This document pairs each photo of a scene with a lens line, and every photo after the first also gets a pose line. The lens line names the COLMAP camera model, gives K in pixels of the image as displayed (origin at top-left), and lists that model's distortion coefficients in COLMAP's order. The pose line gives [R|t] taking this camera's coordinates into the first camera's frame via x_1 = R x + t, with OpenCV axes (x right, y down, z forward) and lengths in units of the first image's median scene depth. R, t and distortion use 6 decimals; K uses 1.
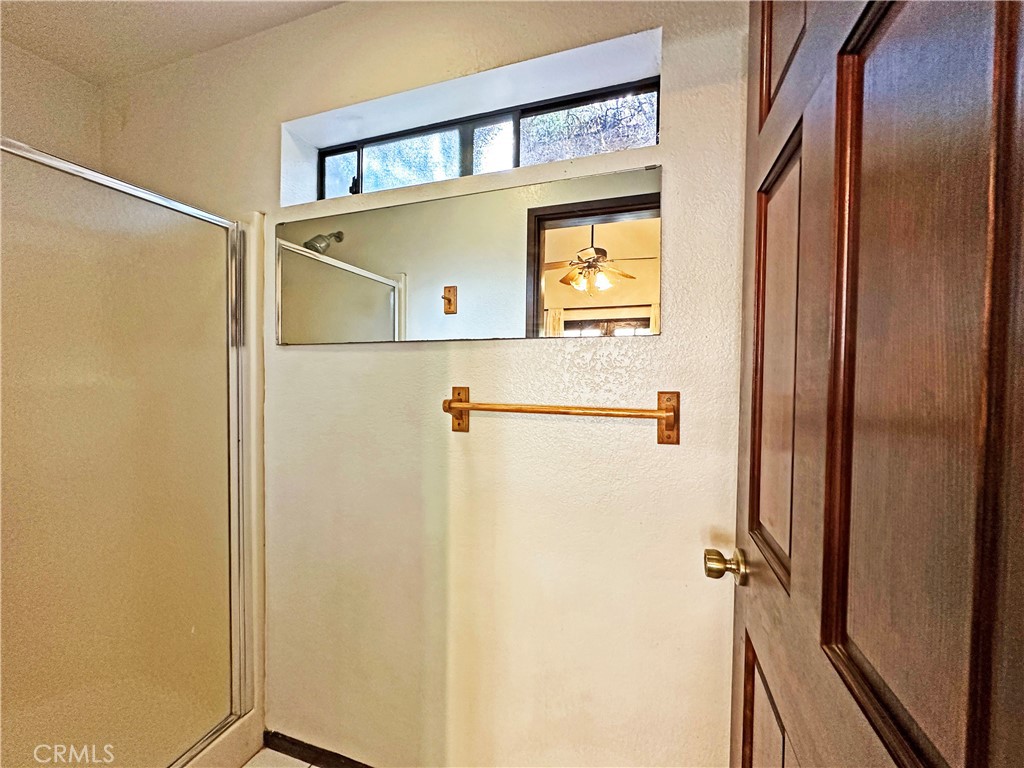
lens RADIAL K [[407.8, 0, 512.0], [0, 407.8, 384.0], [0, 0, 1]] dist [0.000098, 0.000002]
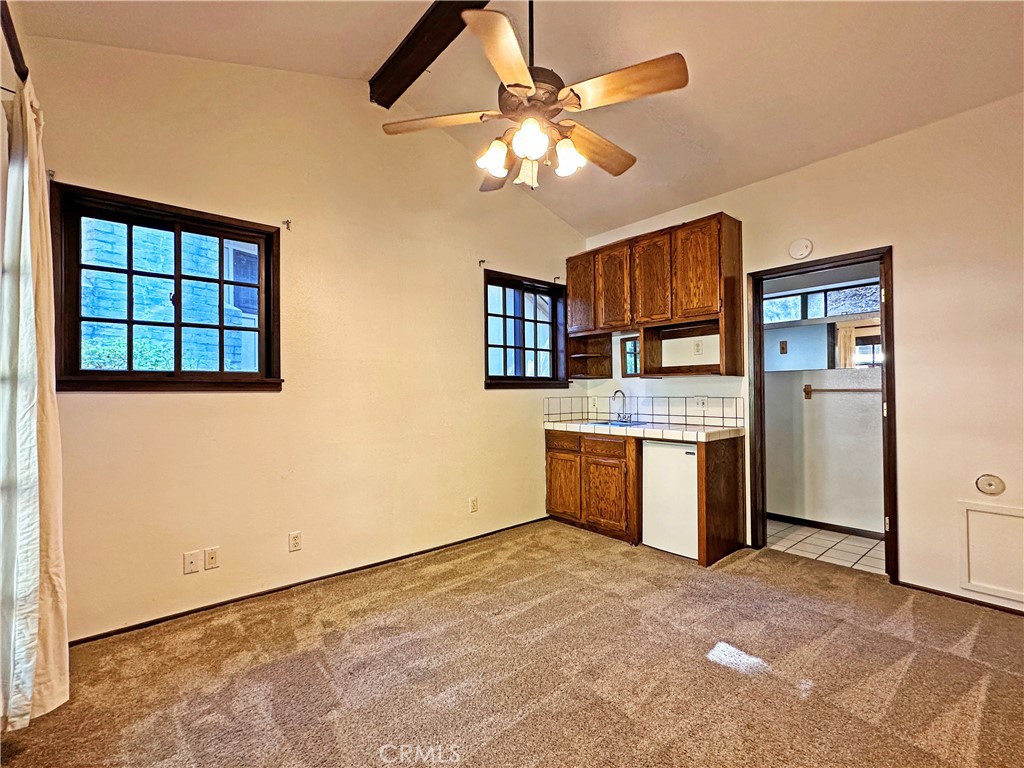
lens RADIAL K [[456.7, 0, 512.0], [0, 456.7, 384.0], [0, 0, 1]] dist [0.001339, 0.000091]
pose [[0.860916, -0.027708, -0.507992, -0.300135], [0.008157, 0.999139, -0.040673, 0.126991], [0.508681, 0.030873, 0.860401, -3.227608]]
